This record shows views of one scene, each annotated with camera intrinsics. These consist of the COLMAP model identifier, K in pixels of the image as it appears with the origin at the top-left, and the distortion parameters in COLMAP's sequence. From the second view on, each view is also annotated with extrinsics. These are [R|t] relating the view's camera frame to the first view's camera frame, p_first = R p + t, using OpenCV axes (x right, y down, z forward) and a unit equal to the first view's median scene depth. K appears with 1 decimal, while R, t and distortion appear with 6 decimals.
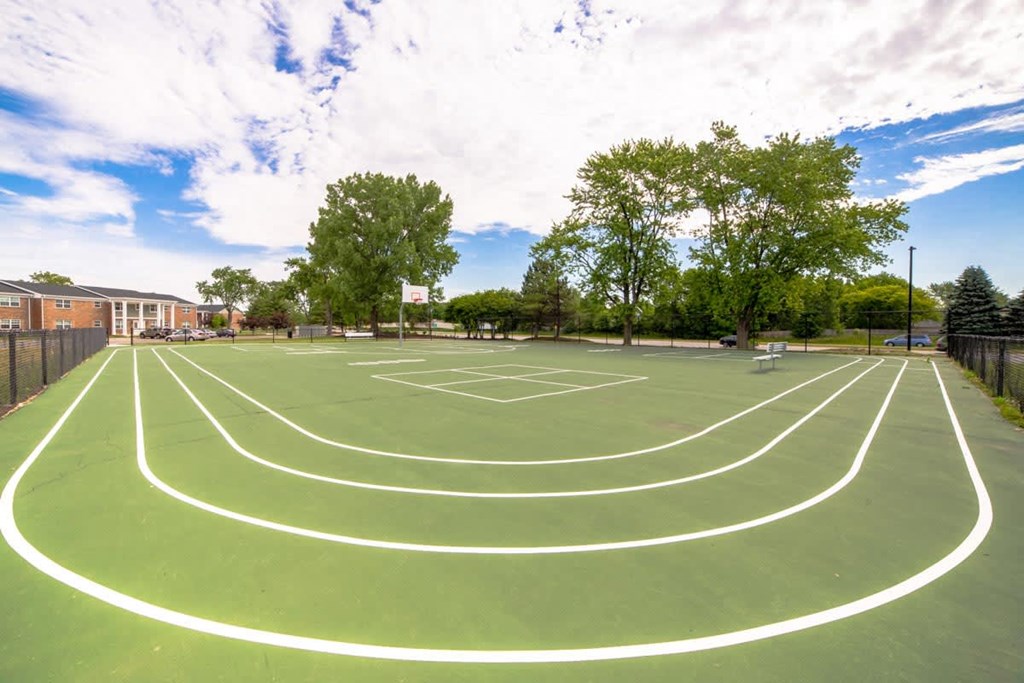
lens RADIAL K [[419.9, 0, 506.7], [0, 419.9, 333.3], [0, 0, 1]] dist [-0.081800, 0.030871]
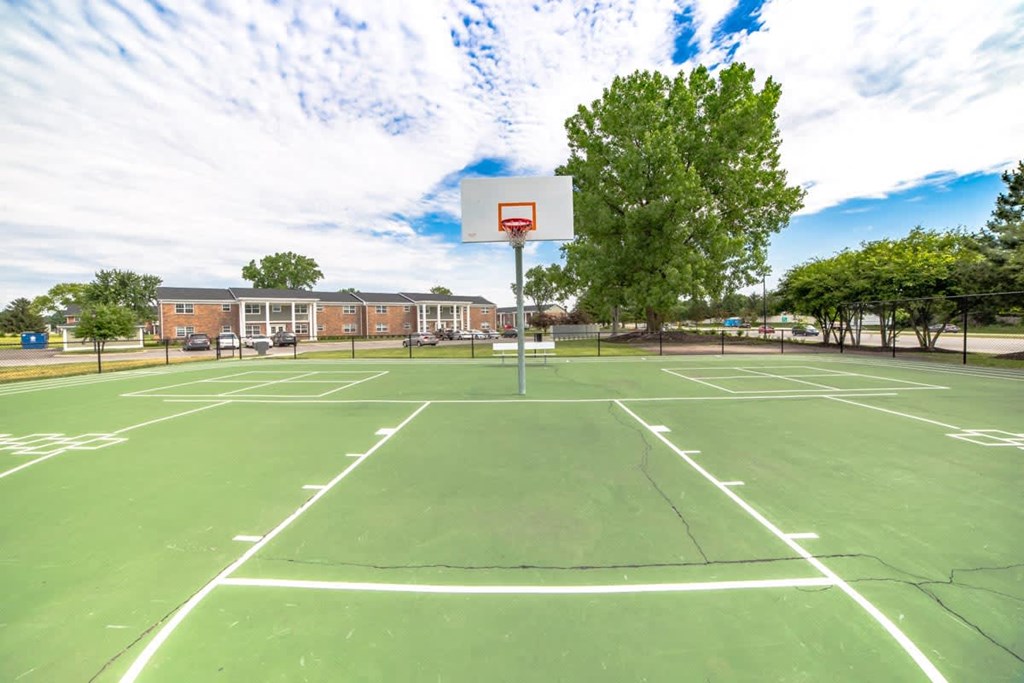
lens RADIAL K [[419.9, 0, 506.7], [0, 419.9, 333.3], [0, 0, 1]] dist [-0.081800, 0.030871]
pose [[0.708390, -0.002395, -0.705817, -0.017648], [0.010383, 0.999921, 0.007027, -0.009070], [0.705745, -0.012306, 0.708359, 0.377503]]
